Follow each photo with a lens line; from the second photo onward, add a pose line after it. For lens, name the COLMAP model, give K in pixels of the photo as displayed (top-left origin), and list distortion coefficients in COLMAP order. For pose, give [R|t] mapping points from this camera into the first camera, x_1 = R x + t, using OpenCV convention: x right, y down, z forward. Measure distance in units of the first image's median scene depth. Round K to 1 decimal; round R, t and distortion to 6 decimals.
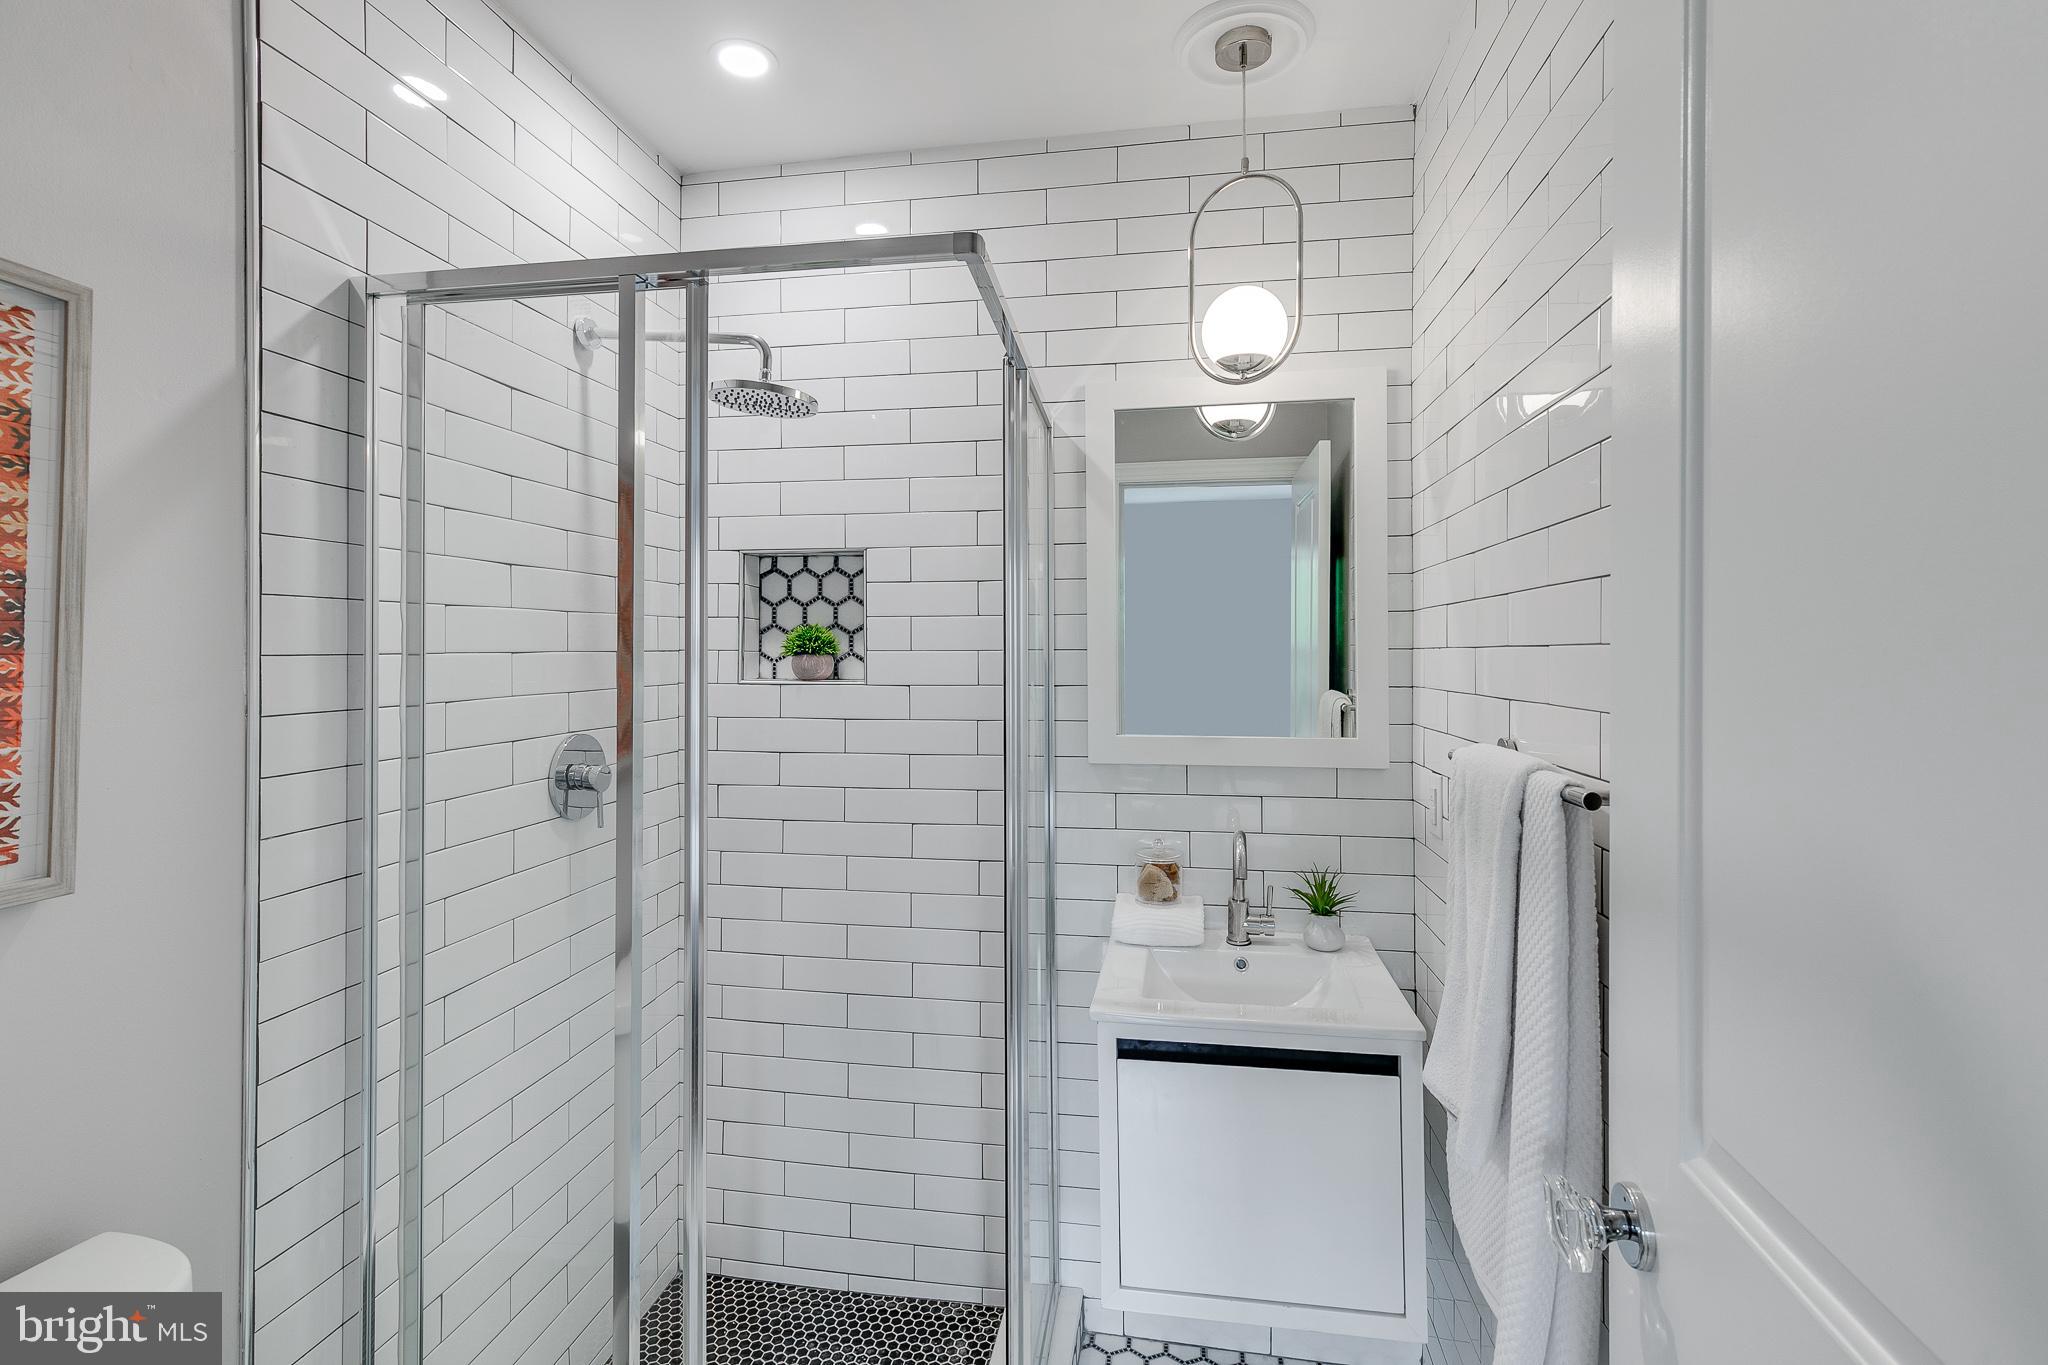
lens RADIAL K [[931.4, 0, 1023.4], [0, 931.4, 664.5], [0, 0, 1]] dist [0.008704, -0.000605]
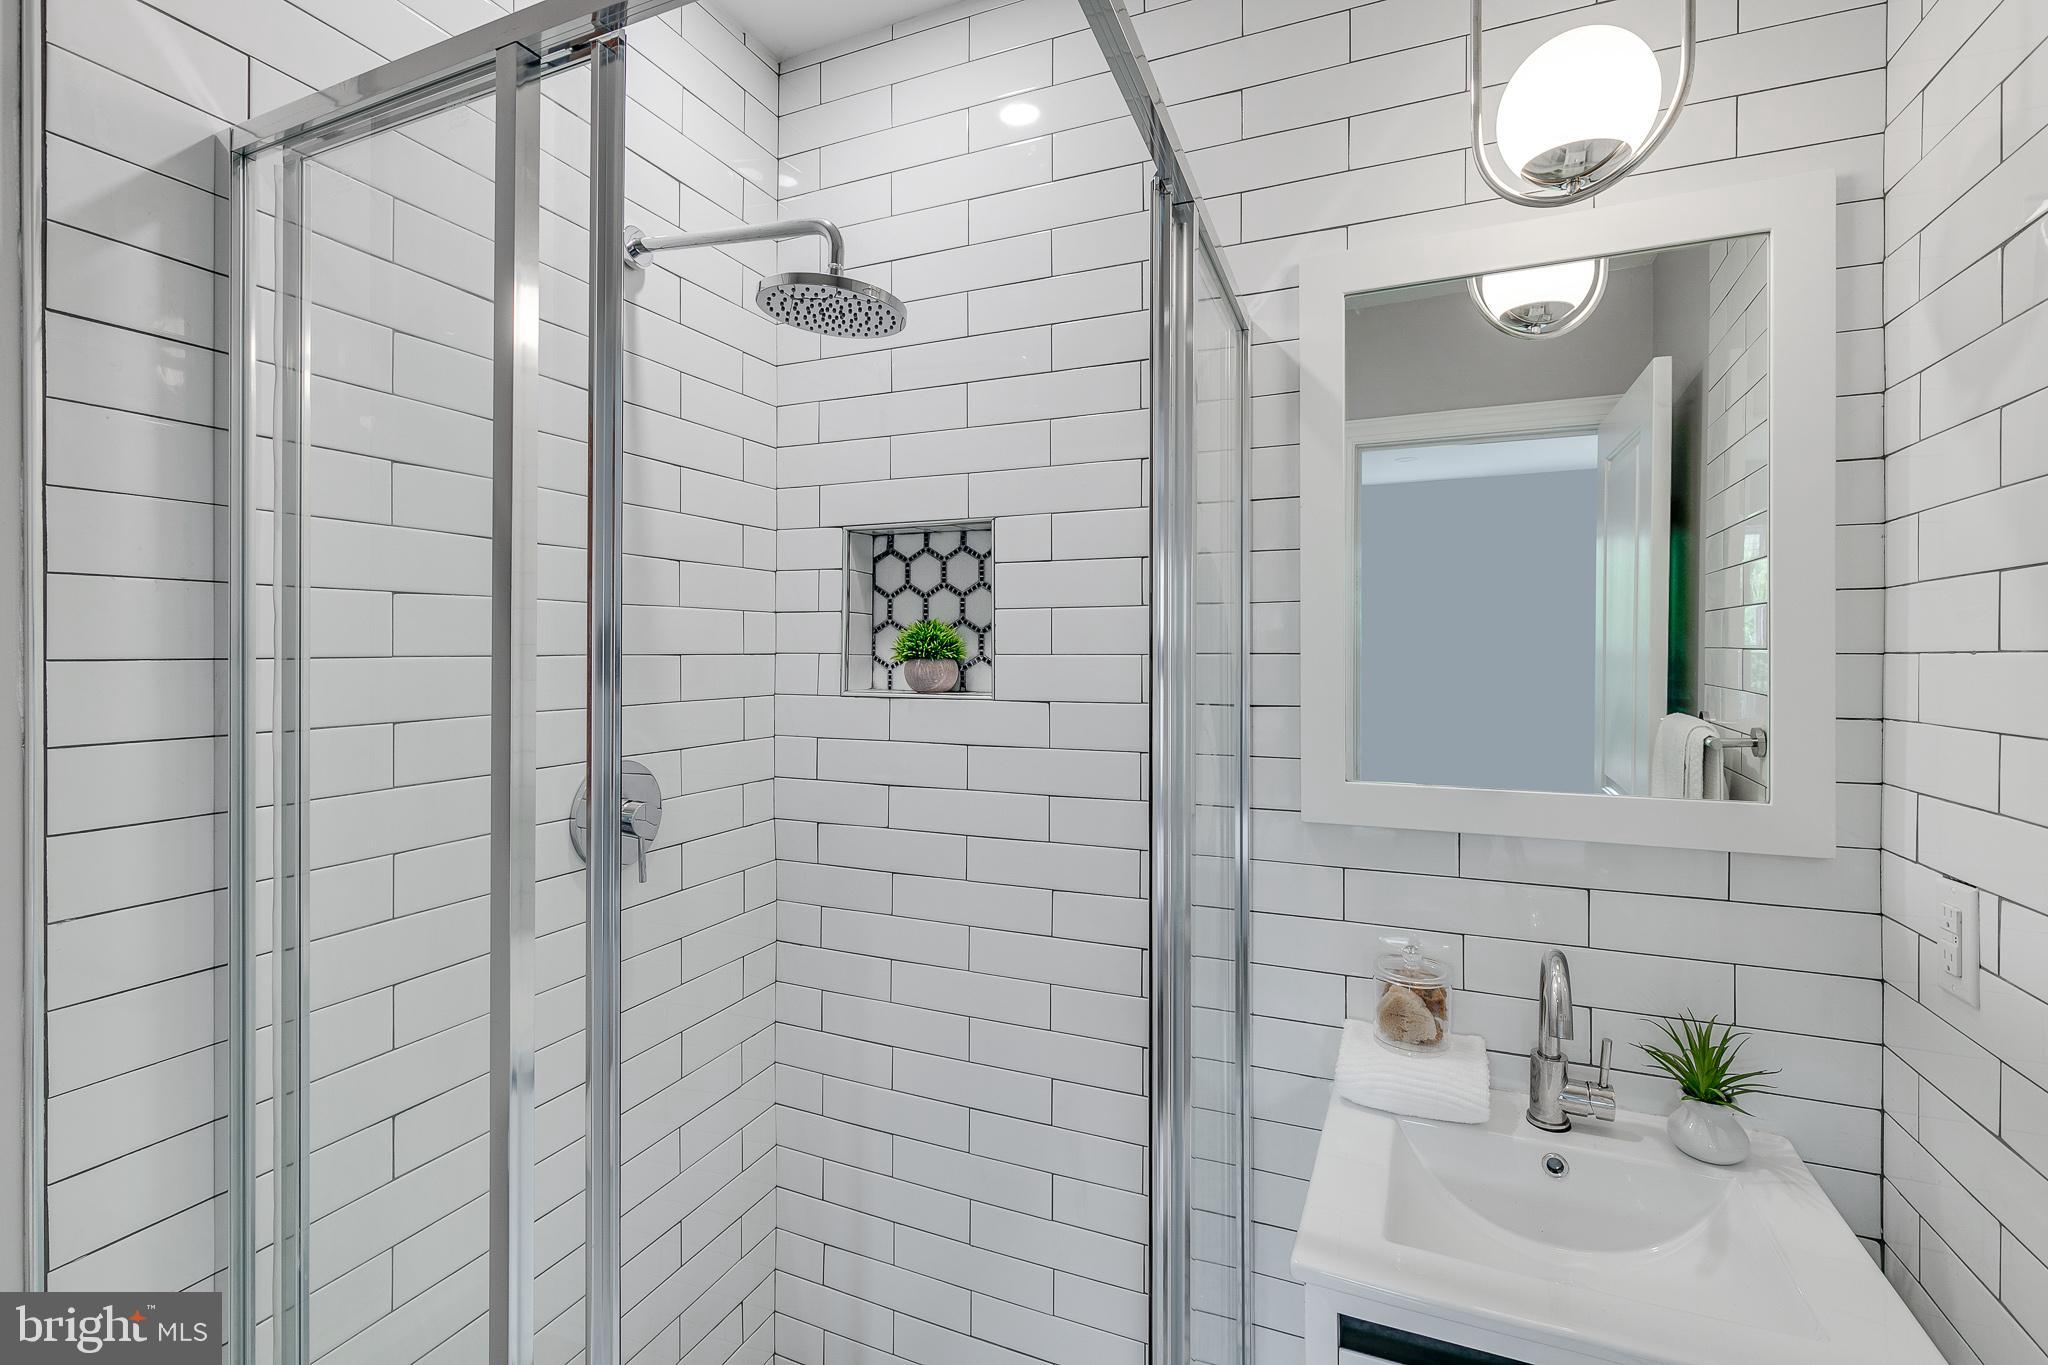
lens RADIAL K [[907.7, 0, 1034.0], [0, 907.7, 665.2], [0, 0, 1]] dist [-0.000888, -0.000337]
pose [[0.971448, 0.005522, -0.237187, 0.038358], [-0.005973, 0.999981, -0.001182, -0.006072], [0.237176, 0.002565, 0.971463, 0.327726]]
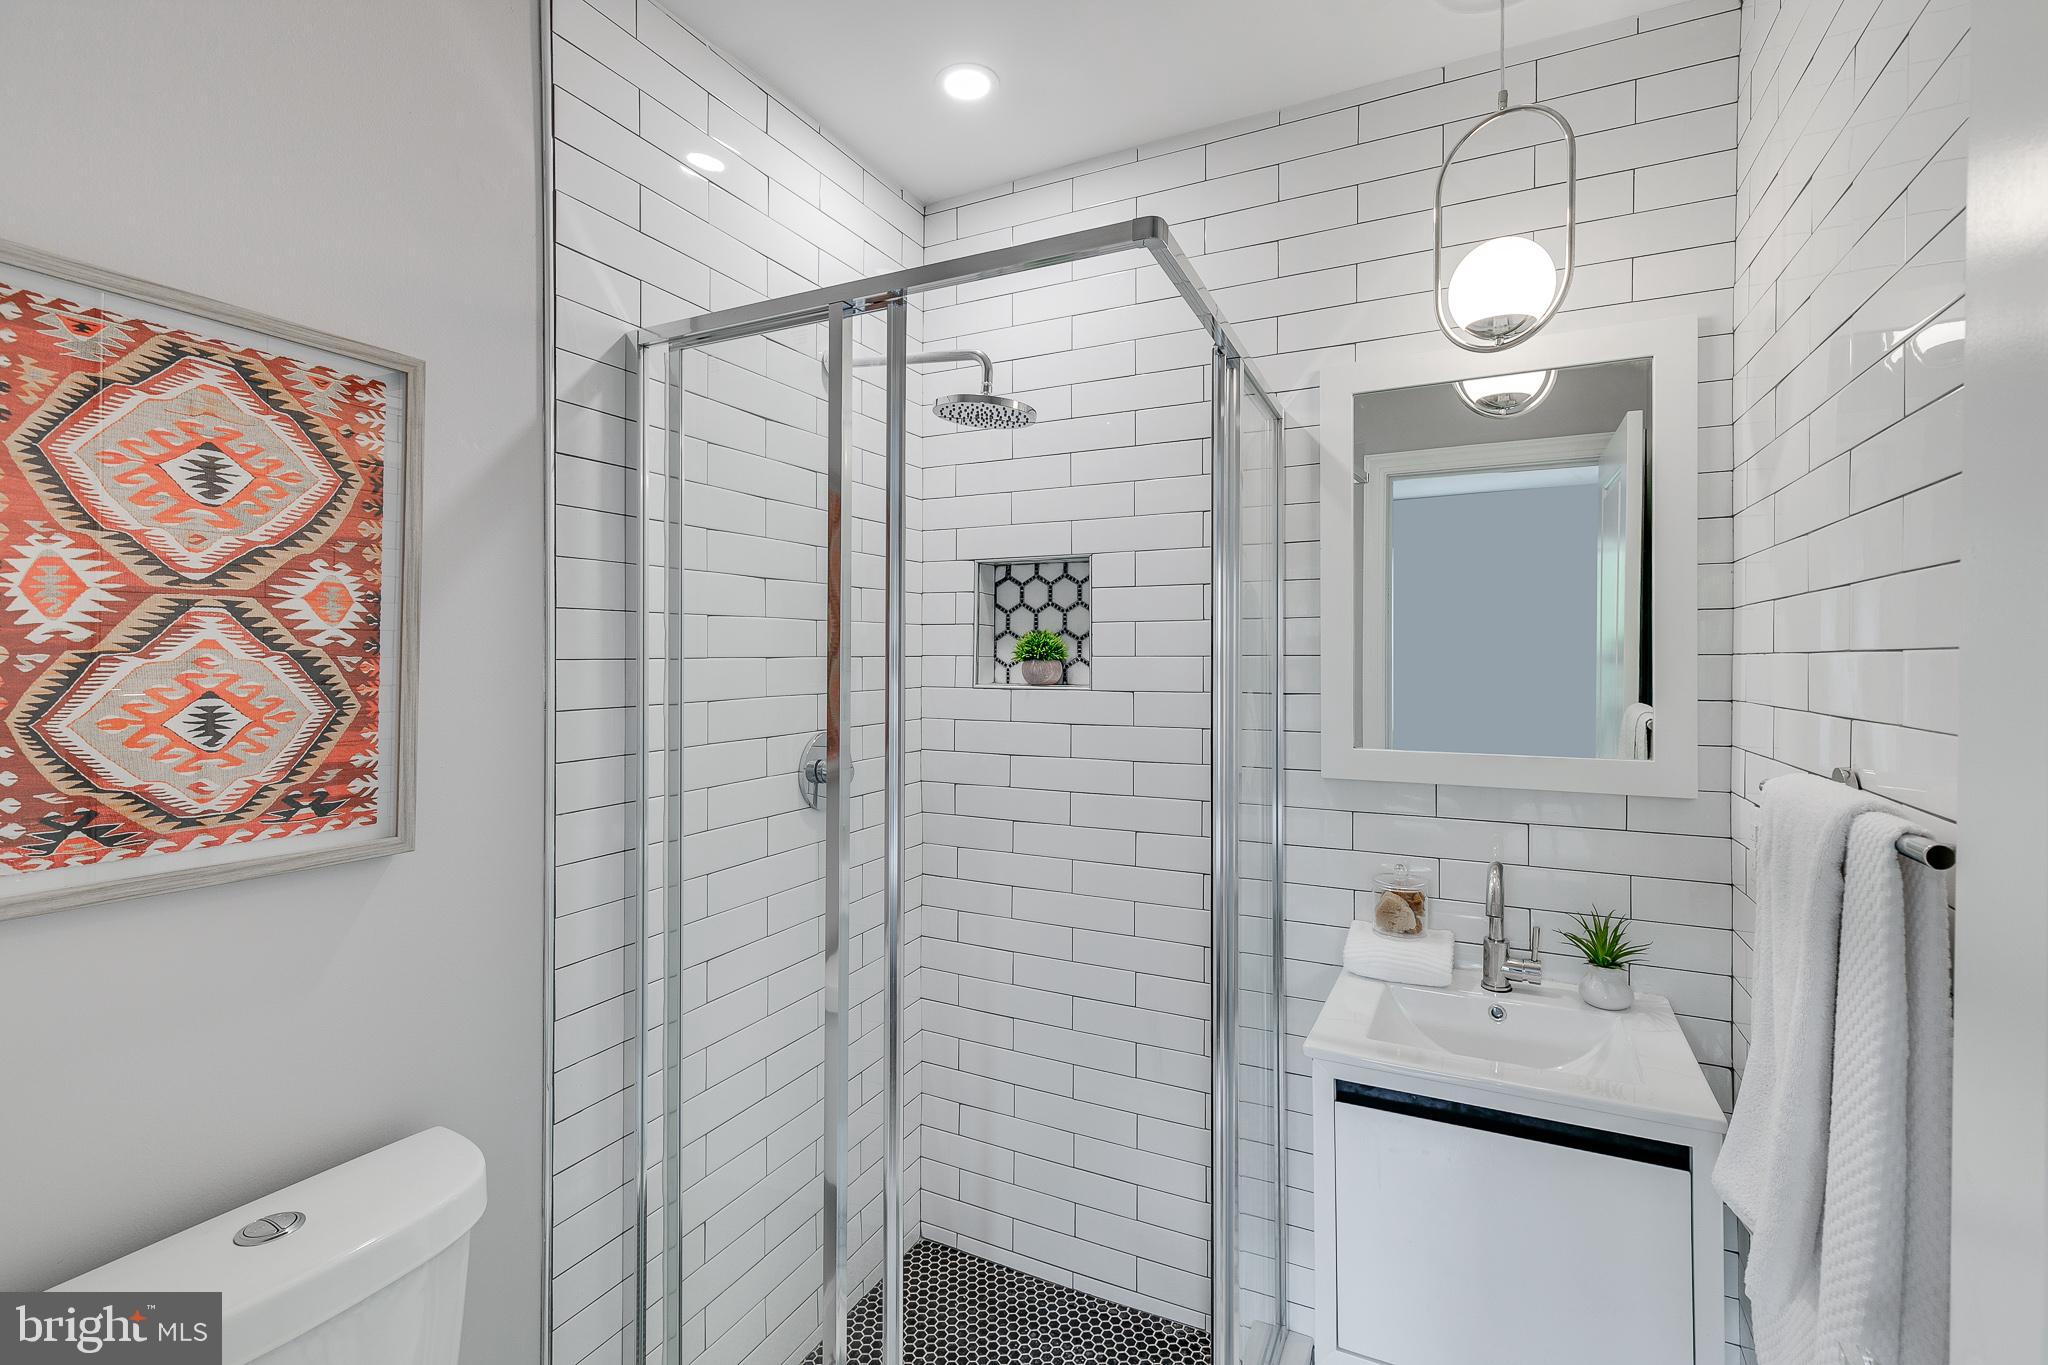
lens RADIAL K [[920.8, 0, 1031.0], [0, 920.8, 676.7], [0, 0, 1]] dist [0.007764, -0.001823]
pose [[0.955987, 0.007400, -0.293317, 0.064862], [-0.005433, 0.999957, 0.007521, -0.000035], [0.293360, -0.005597, 0.955986, 0.038689]]
